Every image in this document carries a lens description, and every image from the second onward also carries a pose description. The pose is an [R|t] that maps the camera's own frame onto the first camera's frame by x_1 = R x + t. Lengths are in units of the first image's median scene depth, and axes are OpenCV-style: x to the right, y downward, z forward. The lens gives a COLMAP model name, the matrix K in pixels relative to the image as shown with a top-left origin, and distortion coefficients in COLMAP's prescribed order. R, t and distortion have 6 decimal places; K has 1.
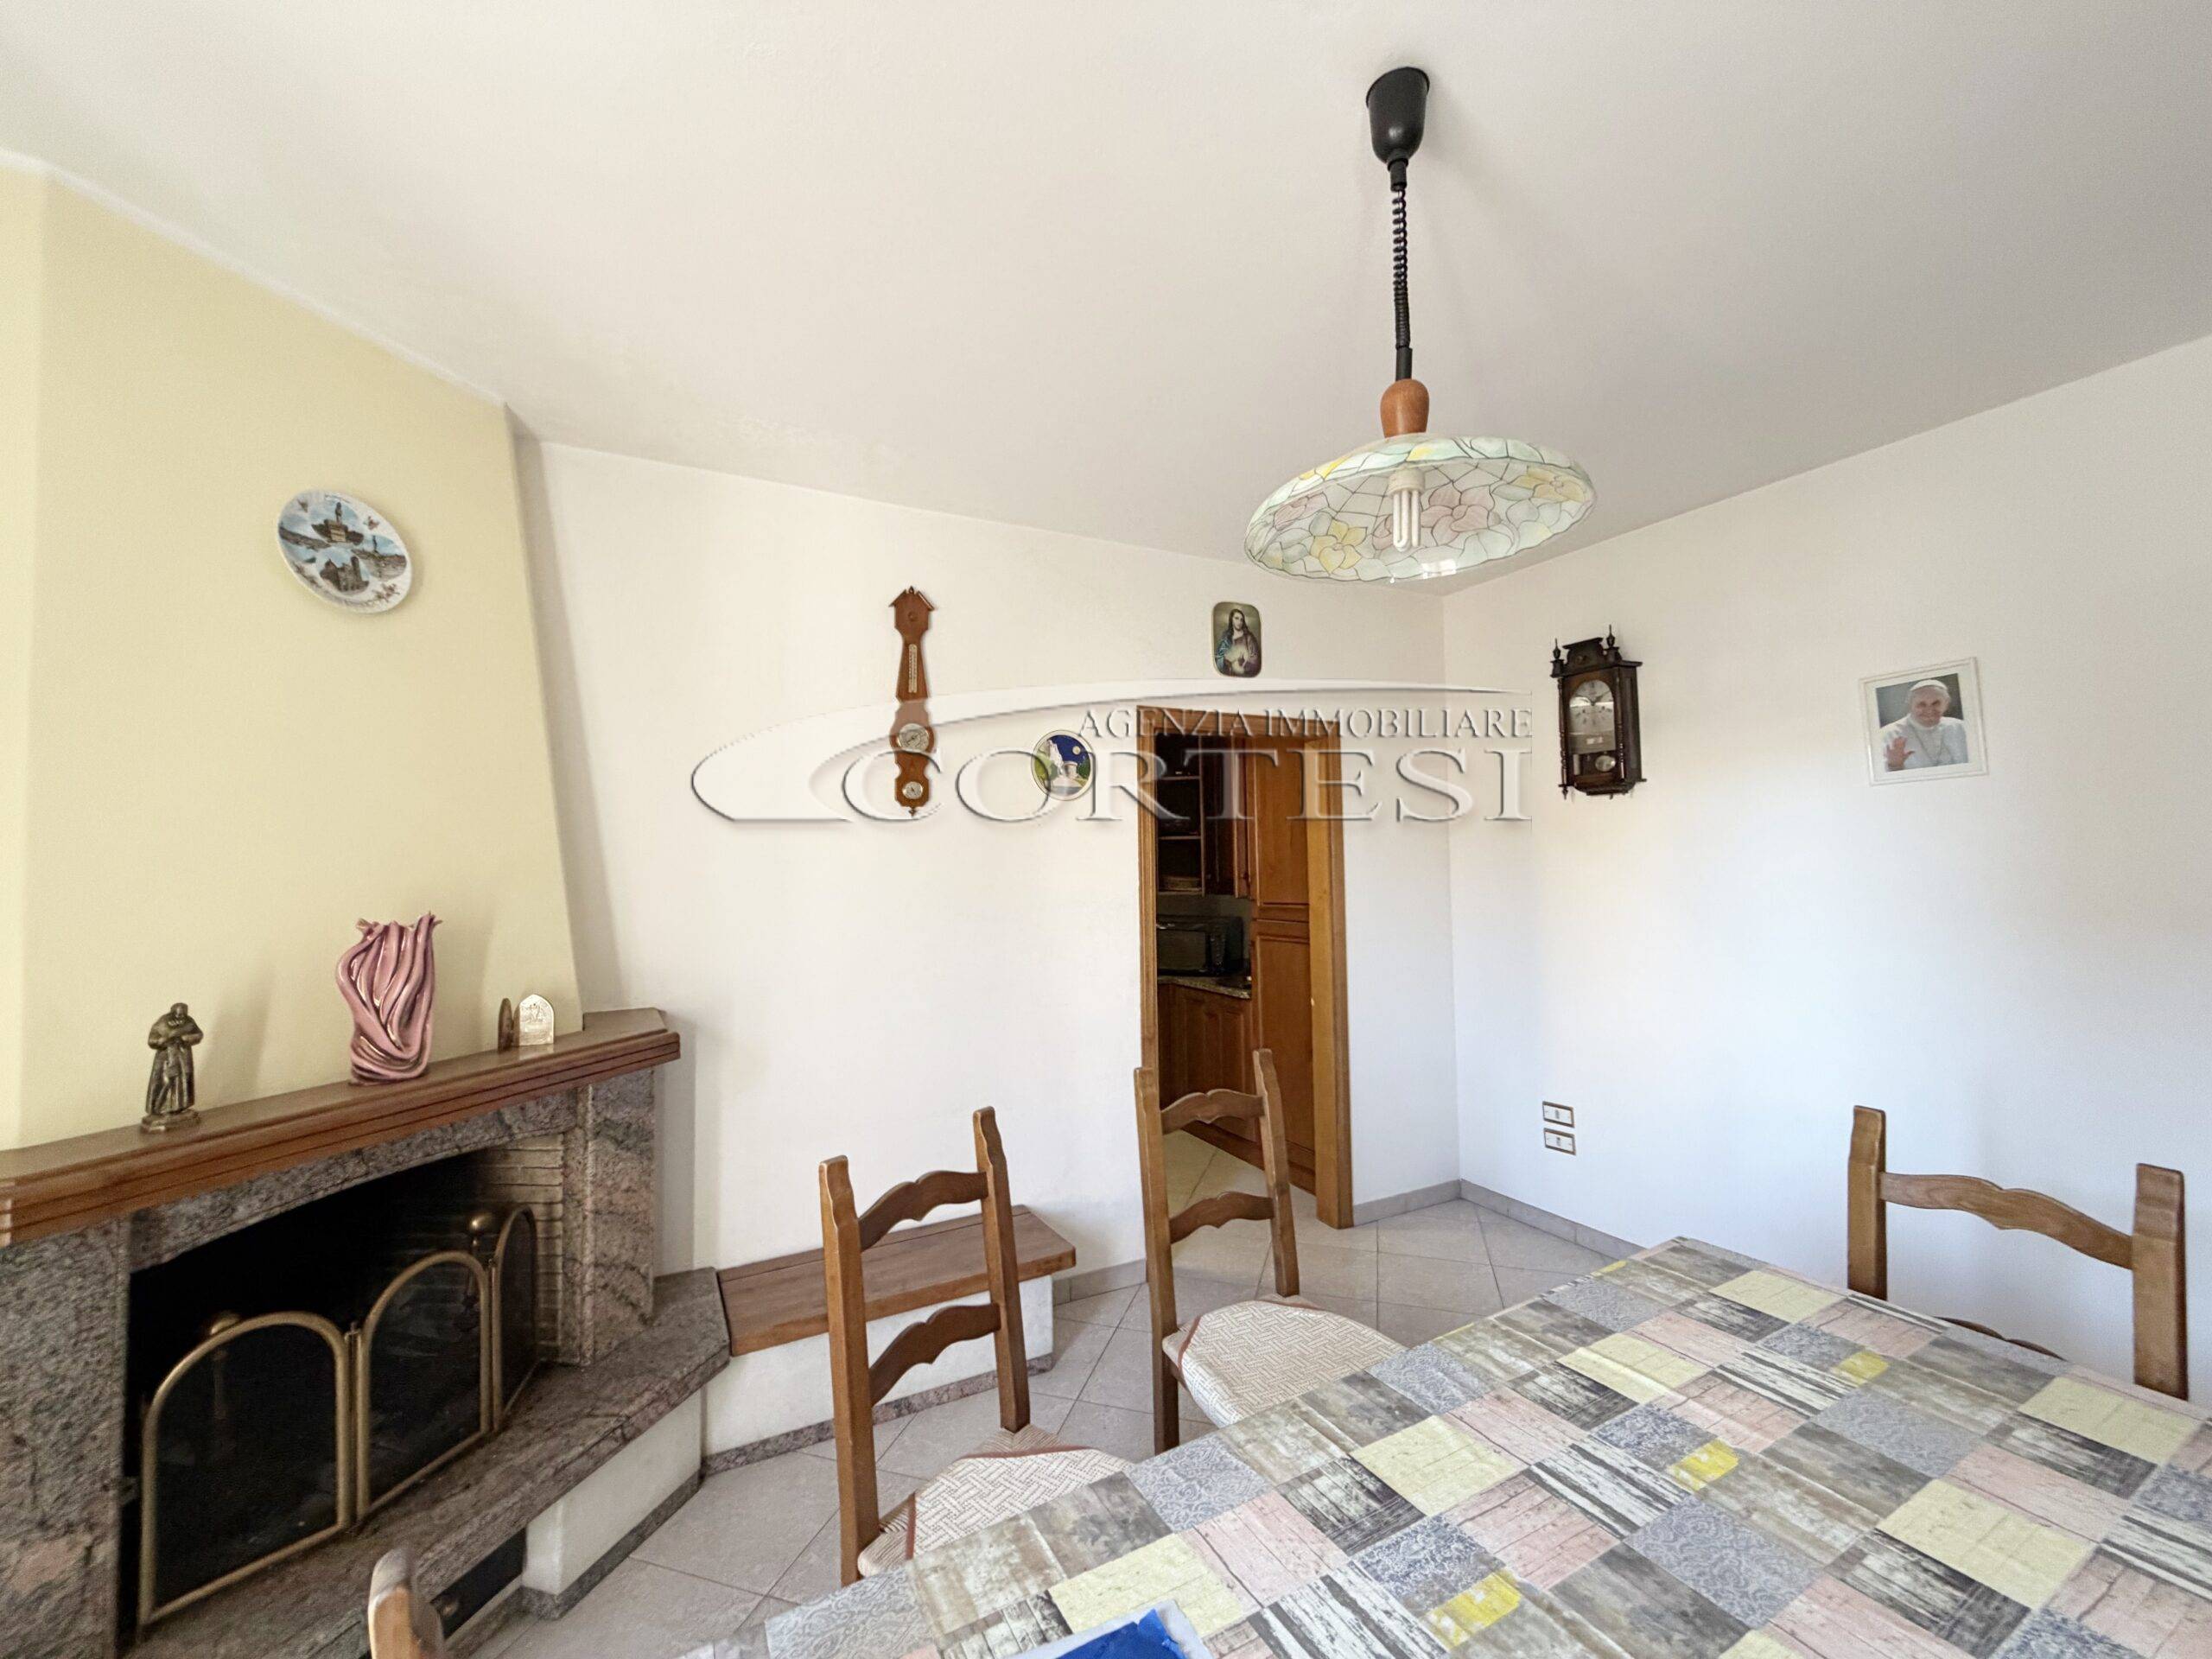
lens RADIAL K [[879.7, 0, 1103.6], [0, 879.7, 828.8], [0, 0, 1]] dist [-0.000969, 0.000359]
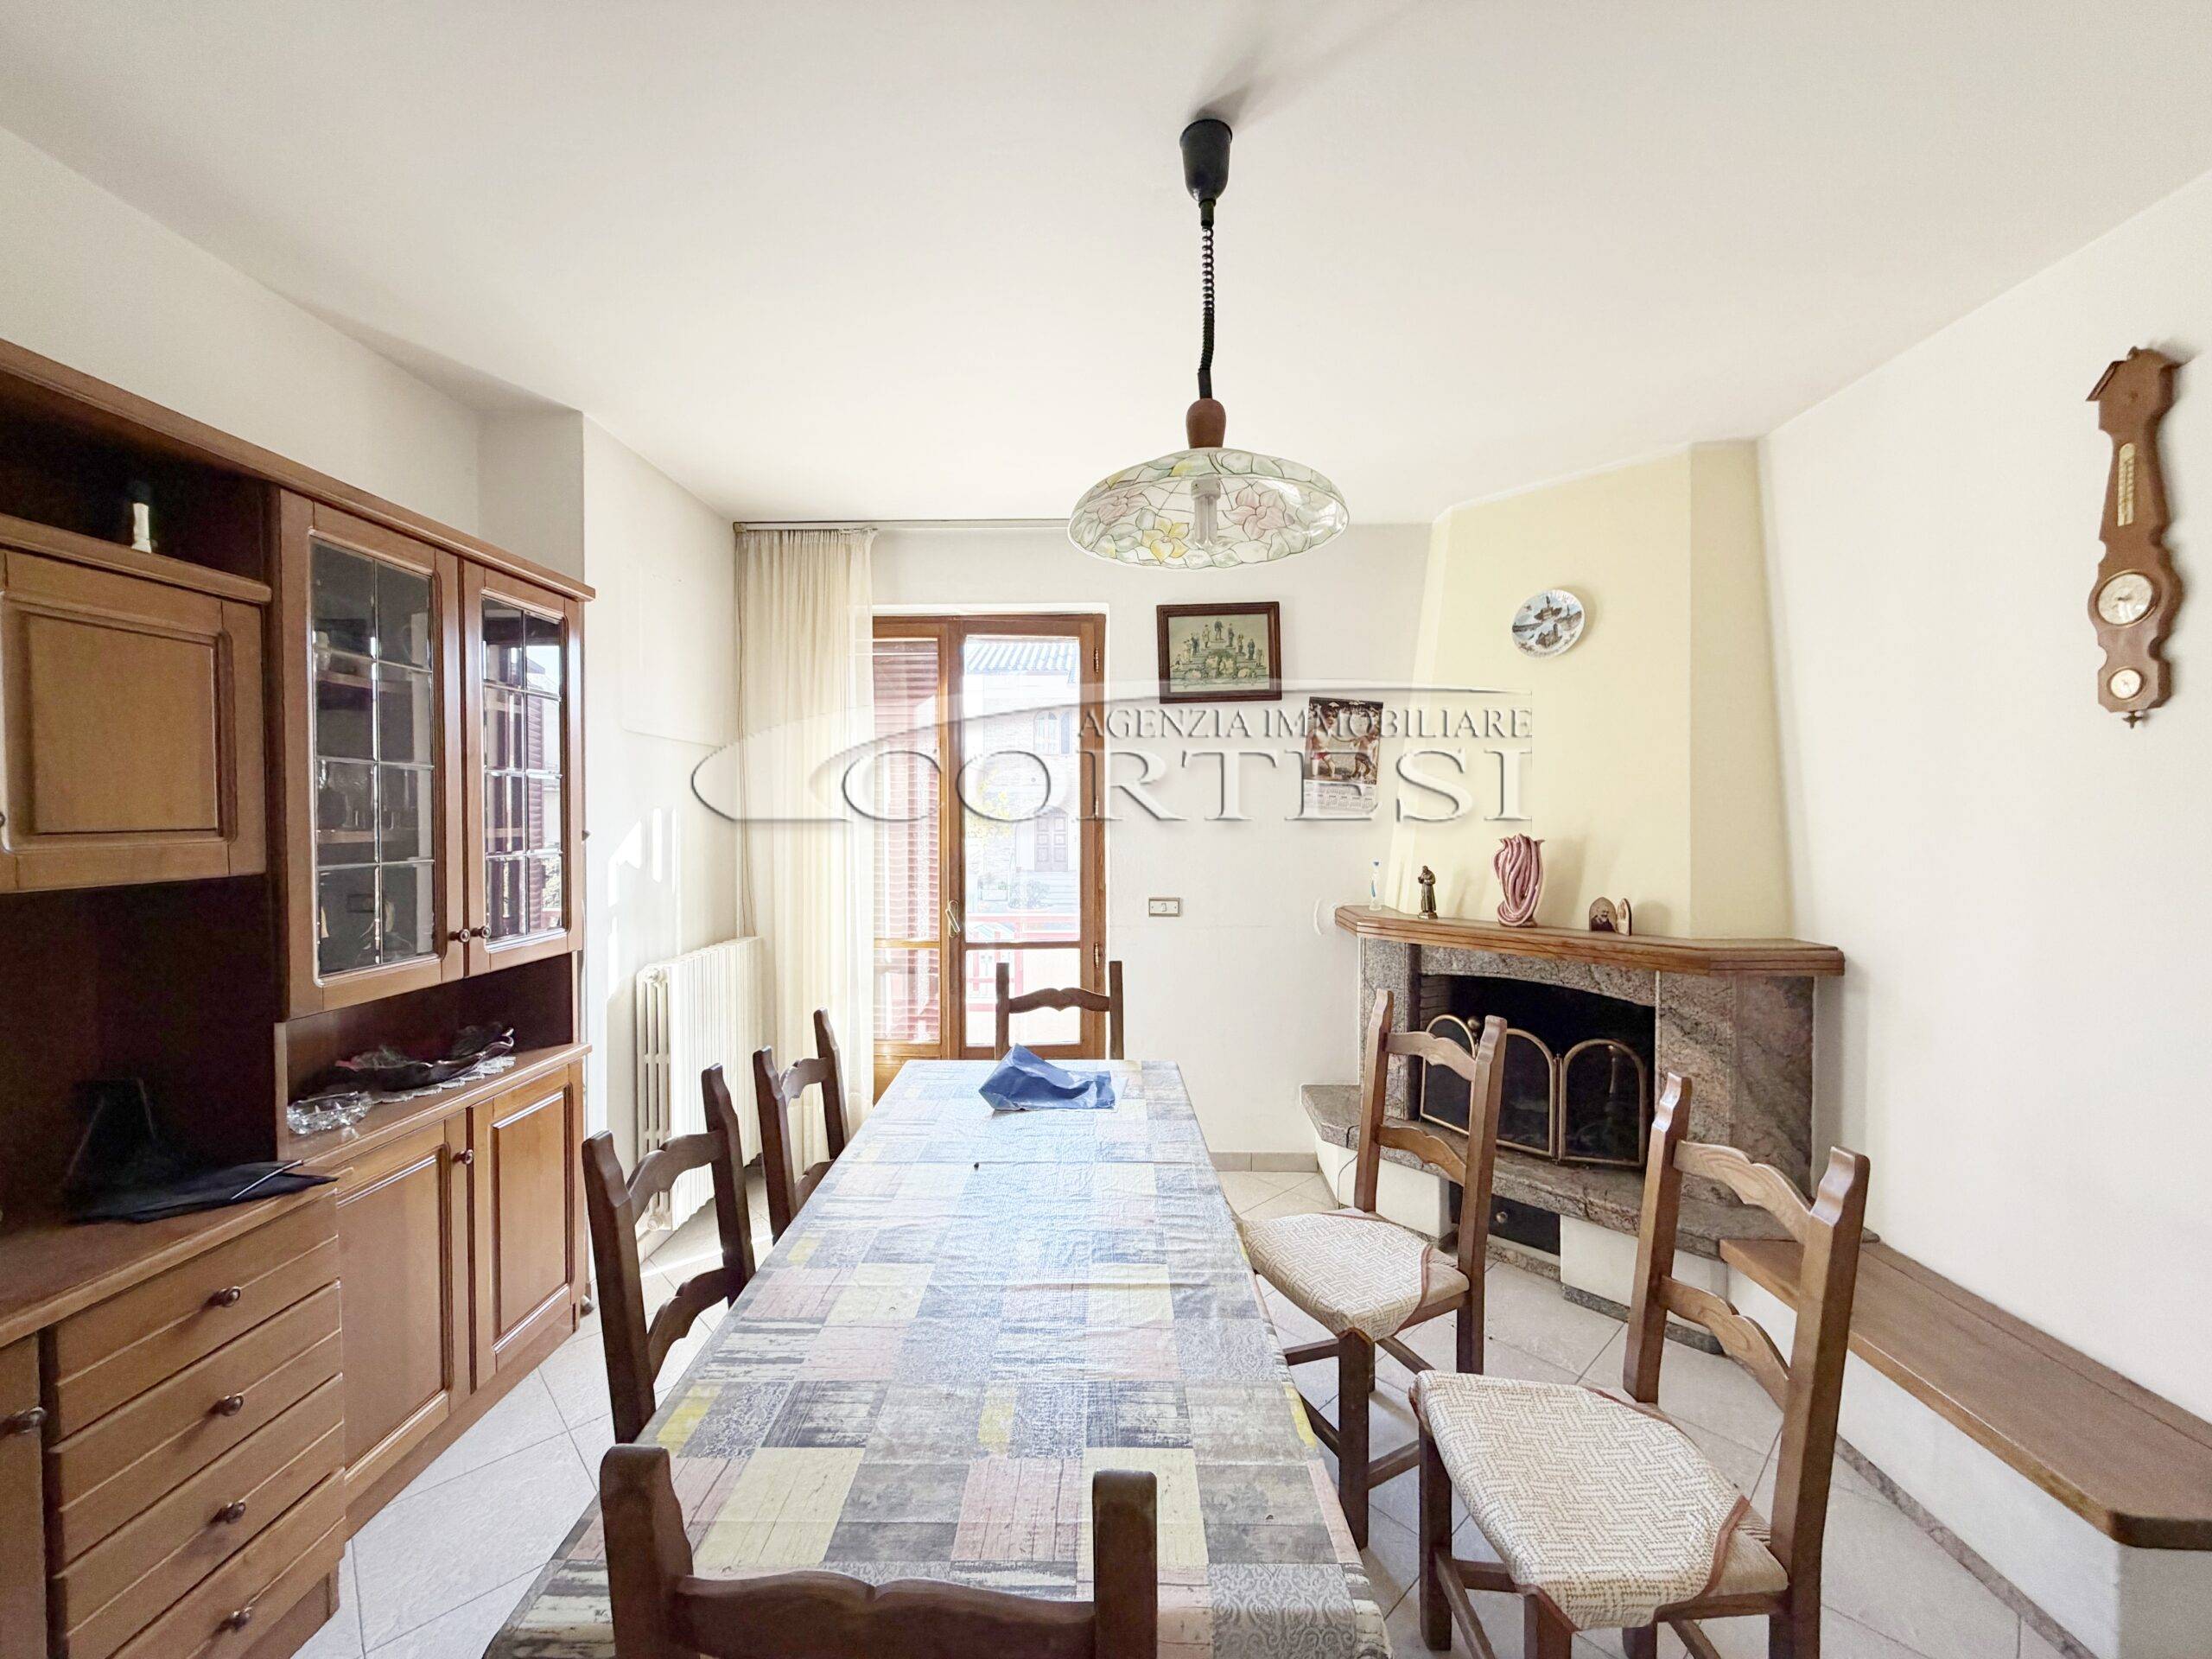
lens RADIAL K [[879.7, 0, 1099.7], [0, 879.7, 828.5], [0, 0, 1]] dist [-0.000969, 0.000359]
pose [[-0.489724, 0.027391, -0.871447, 1.411512], [0.042806, 0.999056, 0.007346, 0.045347], [0.870826, -0.033706, -0.490434, 1.397094]]
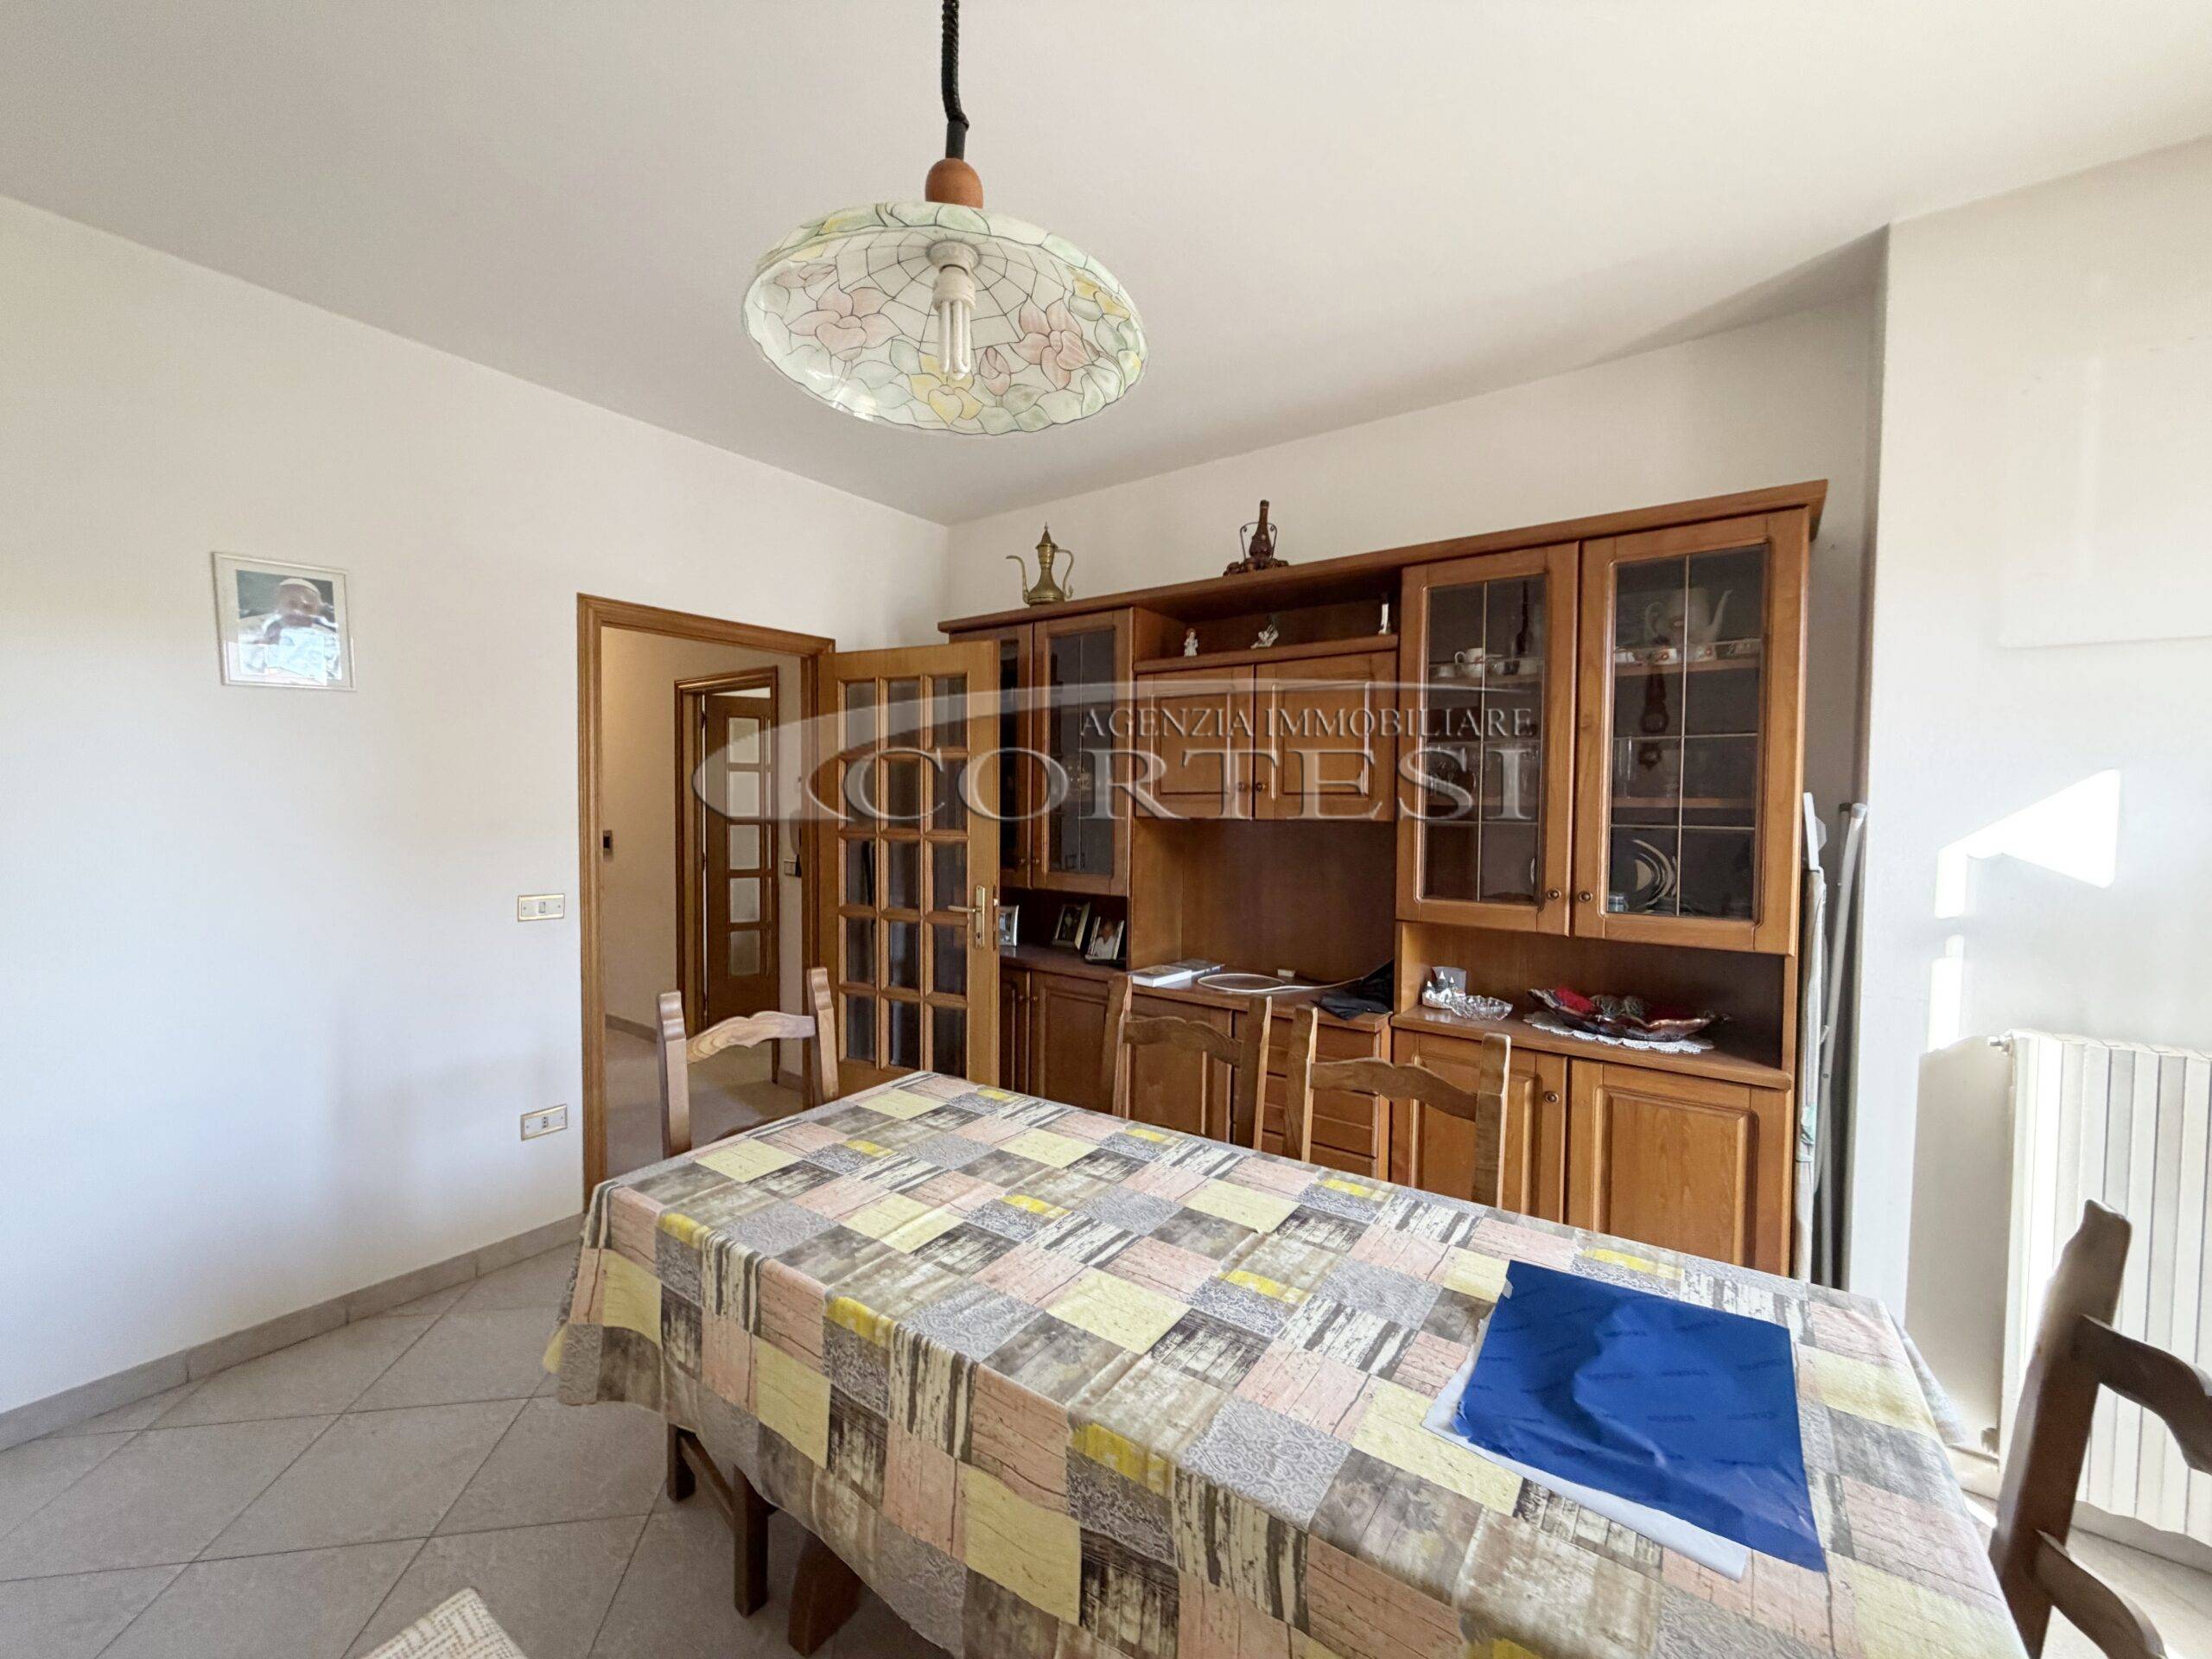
lens RADIAL K [[879.7, 0, 1097.7], [0, 879.7, 826.8], [0, 0, 1]] dist [-0.000969, 0.000359]
pose [[-0.438331, -0.017331, 0.898647, -0.452713], [-0.038306, 0.999266, 0.000588, 0.099022], [-0.897997, -0.034166, -0.438673, 1.189923]]
